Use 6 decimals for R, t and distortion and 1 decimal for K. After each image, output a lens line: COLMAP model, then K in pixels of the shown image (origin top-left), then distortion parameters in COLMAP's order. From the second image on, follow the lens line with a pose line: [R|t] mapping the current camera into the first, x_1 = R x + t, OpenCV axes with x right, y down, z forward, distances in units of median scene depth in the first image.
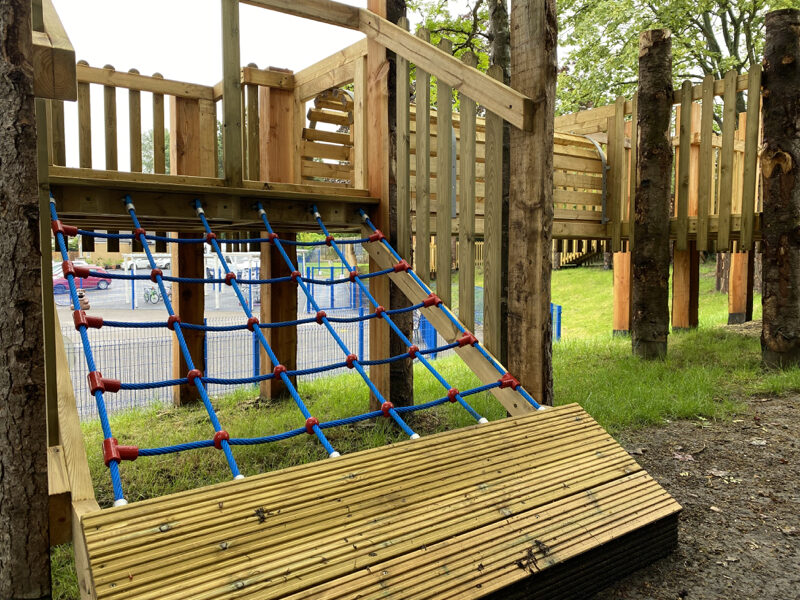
lens RADIAL K [[623.4, 0, 409.9], [0, 623.4, 300.2], [0, 0, 1]] dist [0.038961, -0.053497]
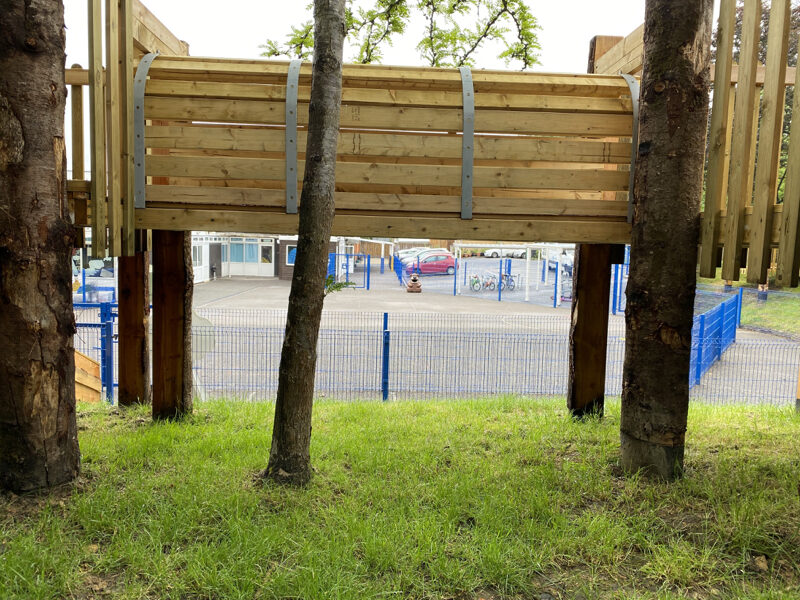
lens RADIAL K [[623.4, 0, 409.9], [0, 623.4, 300.2], [0, 0, 1]] dist [0.038961, -0.053497]
pose [[0.811429, 0.079454, -0.579026, 0.534224], [-0.070092, 0.996795, 0.038556, -0.063073], [0.580233, 0.009300, 0.814397, 0.443990]]
